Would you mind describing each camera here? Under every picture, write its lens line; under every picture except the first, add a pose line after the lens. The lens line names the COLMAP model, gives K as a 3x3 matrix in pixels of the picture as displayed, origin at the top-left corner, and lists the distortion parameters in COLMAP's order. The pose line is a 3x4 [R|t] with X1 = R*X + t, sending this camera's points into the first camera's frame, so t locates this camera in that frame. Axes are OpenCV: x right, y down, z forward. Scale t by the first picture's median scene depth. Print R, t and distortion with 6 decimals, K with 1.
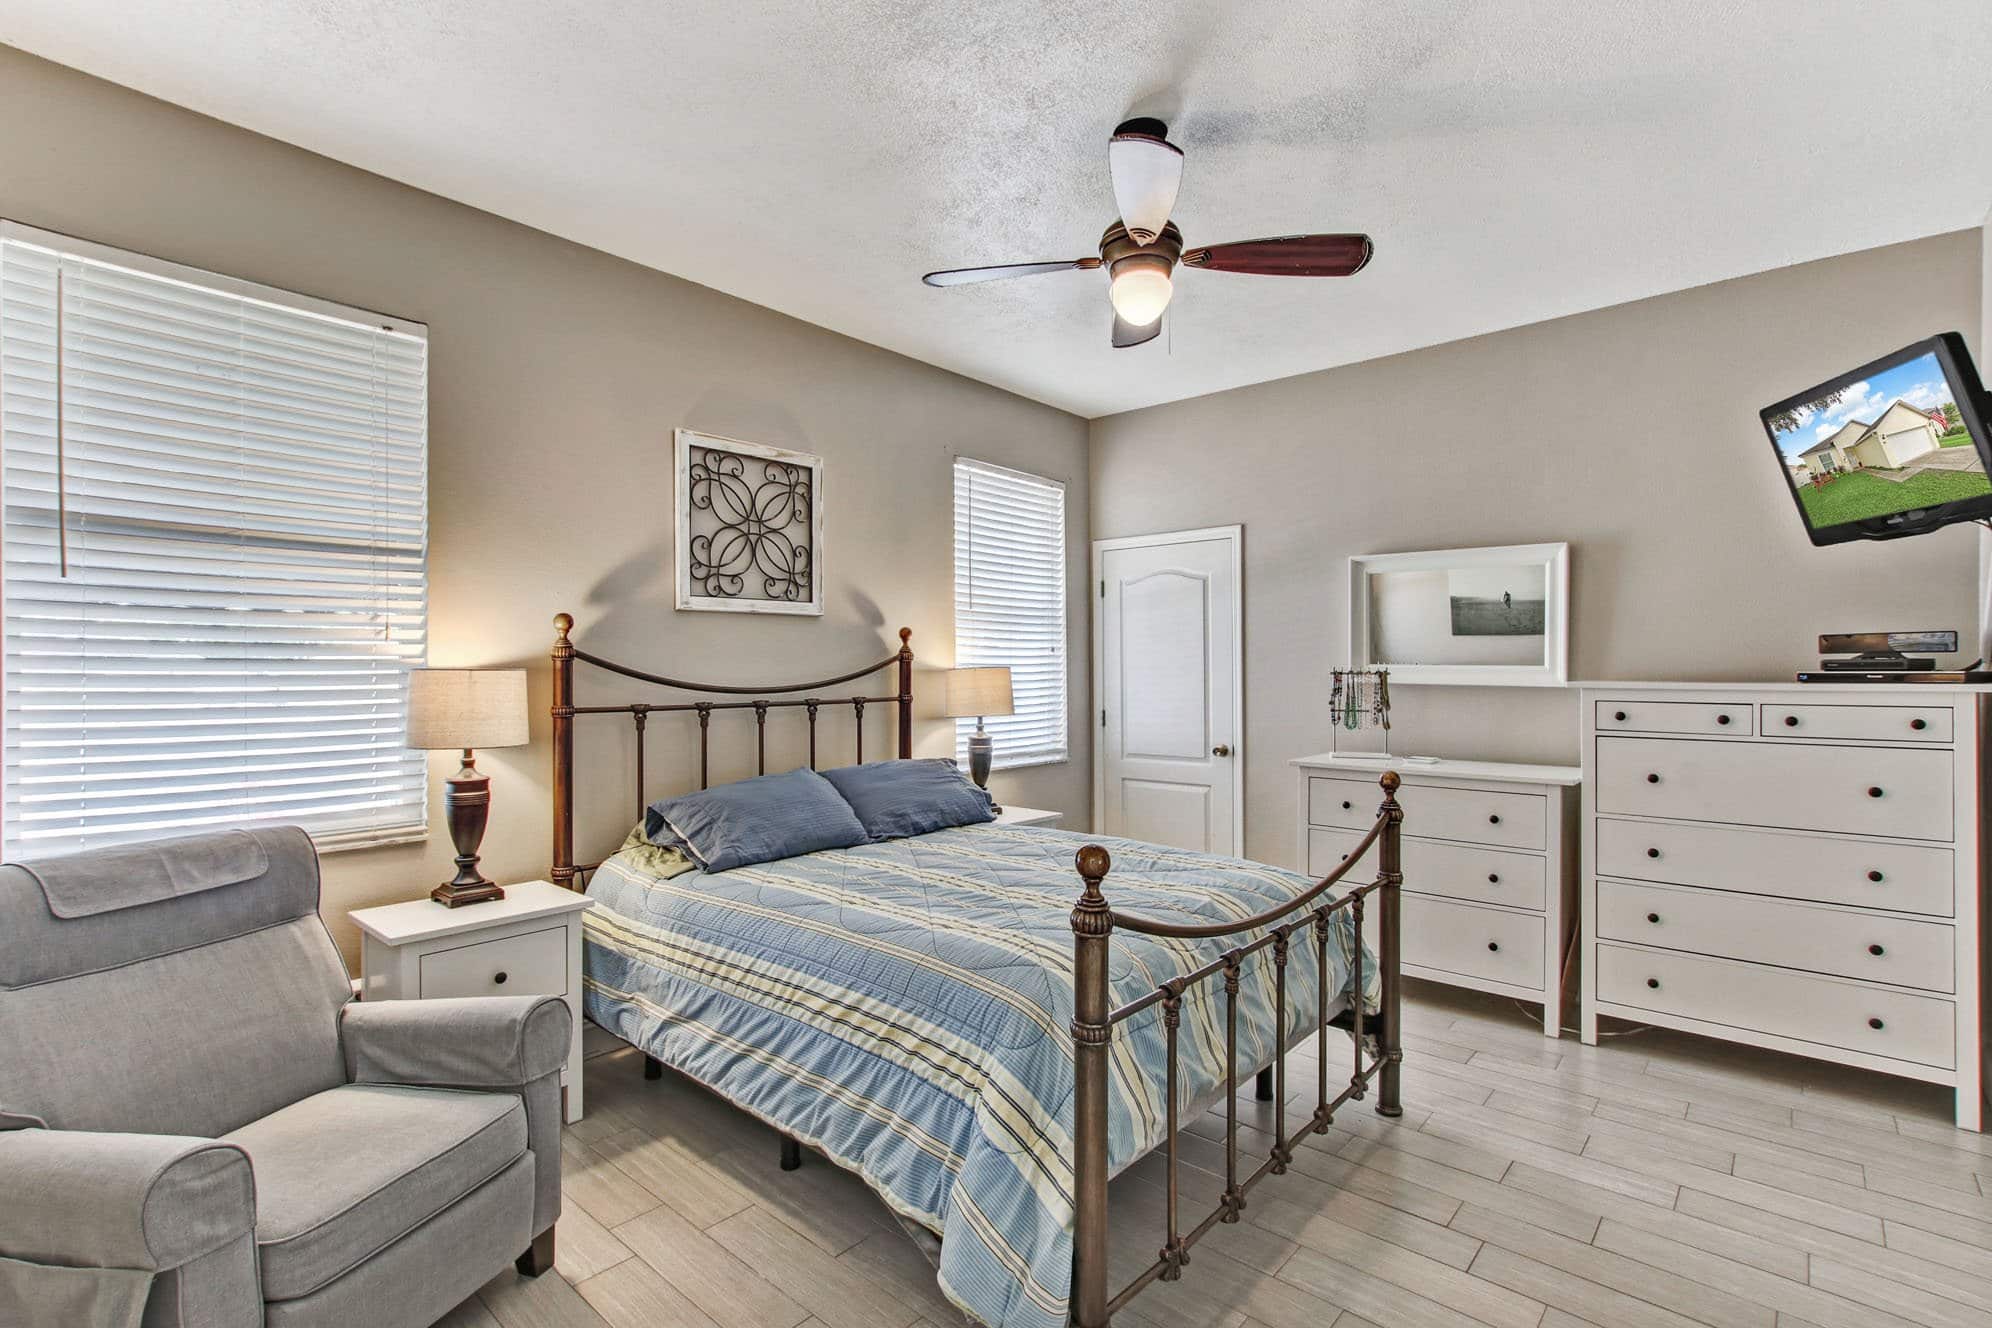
lens RADIAL K [[932.5, 0, 996.2], [0, 932.5, 661.7], [0, 0, 1]] dist [0.001494, 0.001201]
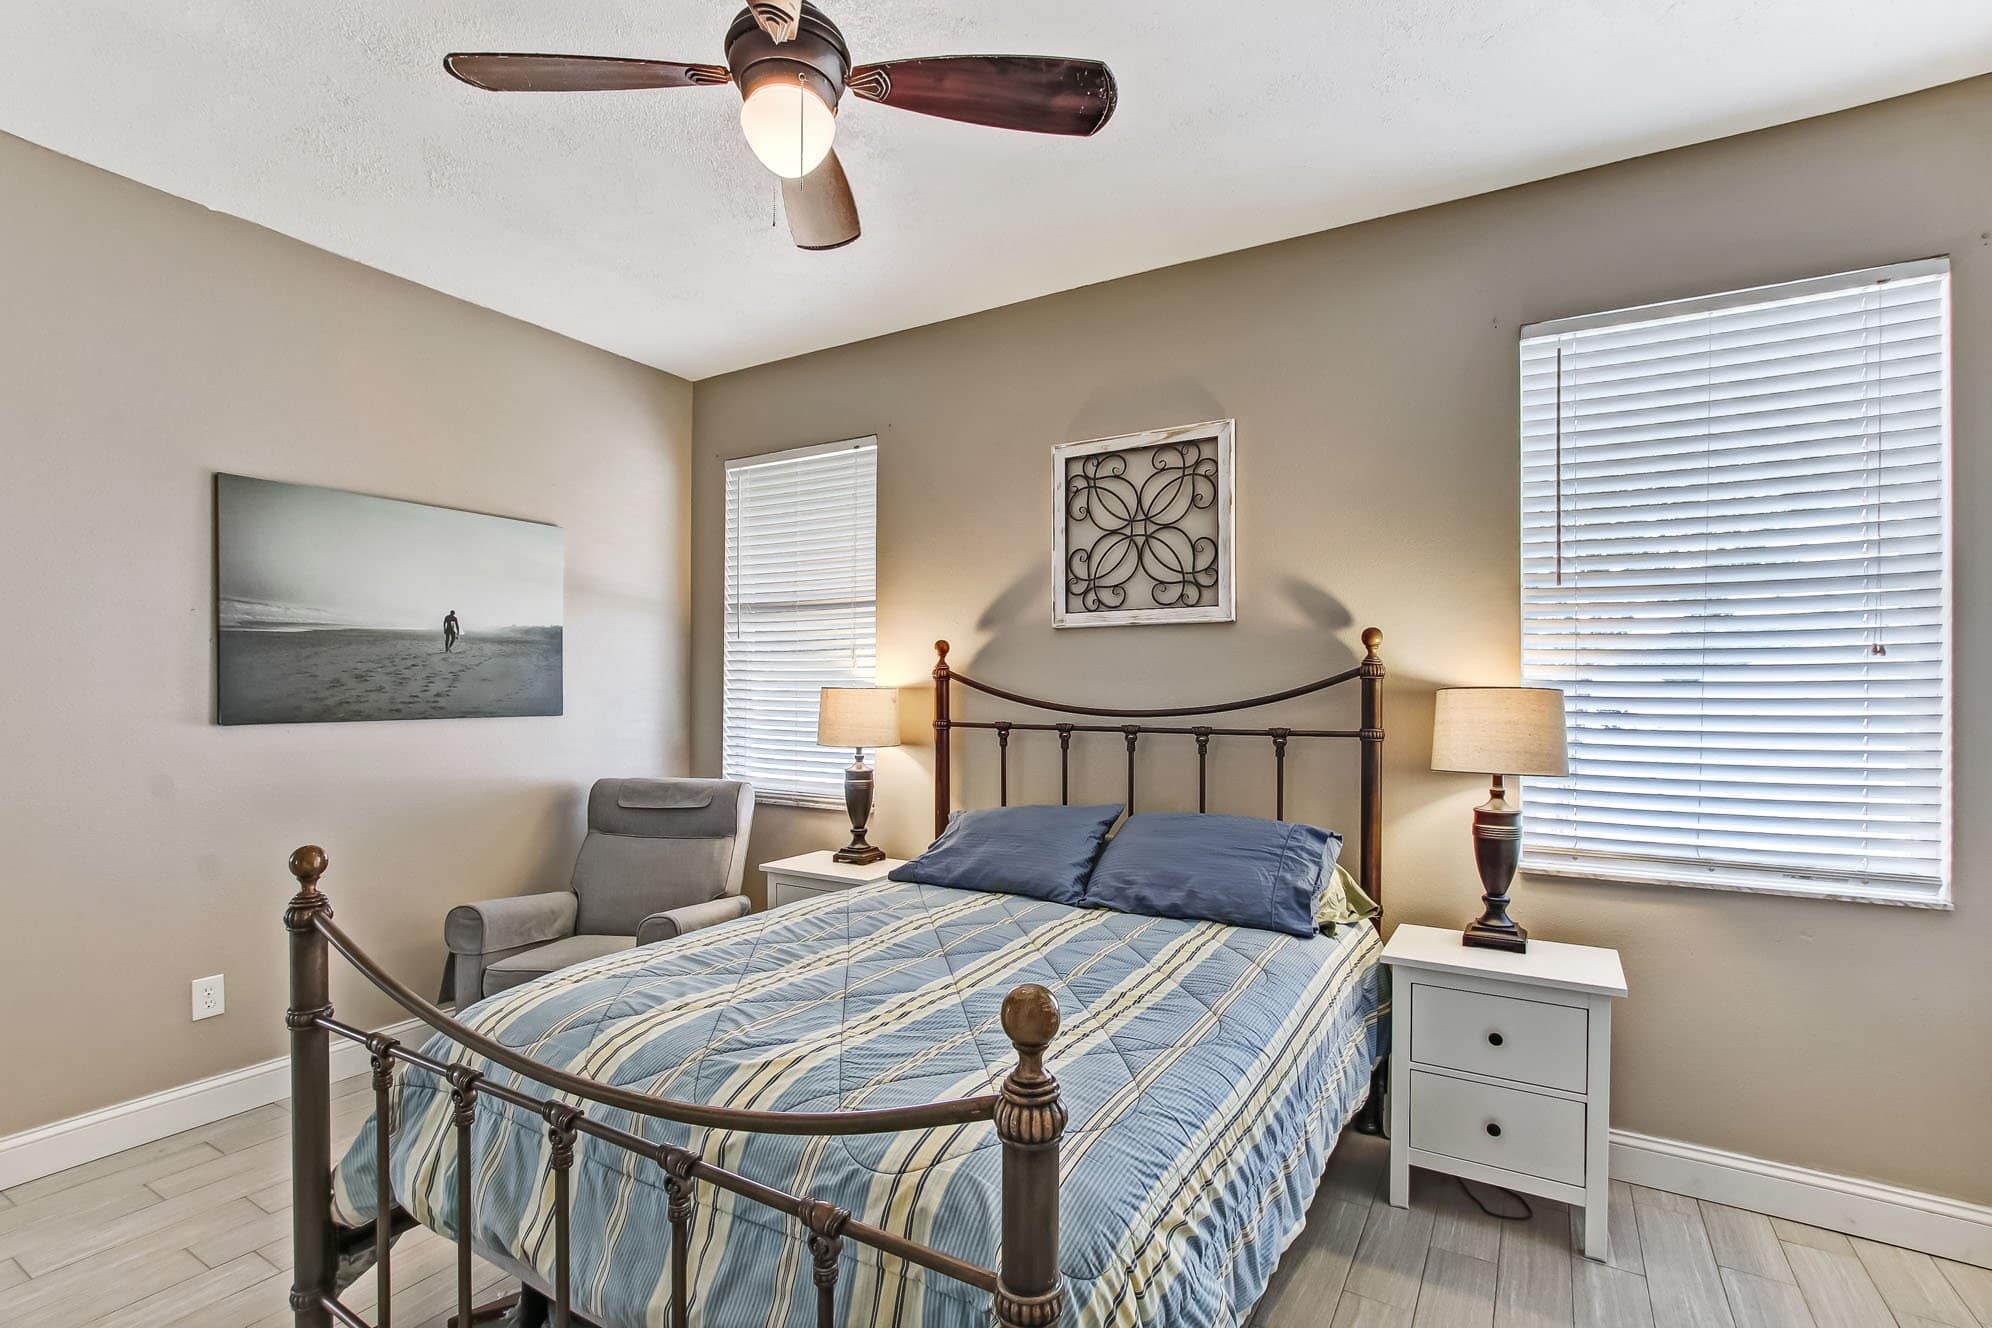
lens RADIAL K [[917.6, 0, 998.3], [0, 917.6, 685.5], [0, 0, 1]] dist [-0.002790, 0.000140]
pose [[0.193982, -0.005921, -0.980987, 0.573548], [-0.001319, 0.999979, -0.006296, 0.010546], [0.981004, 0.002516, 0.193970, 0.714289]]
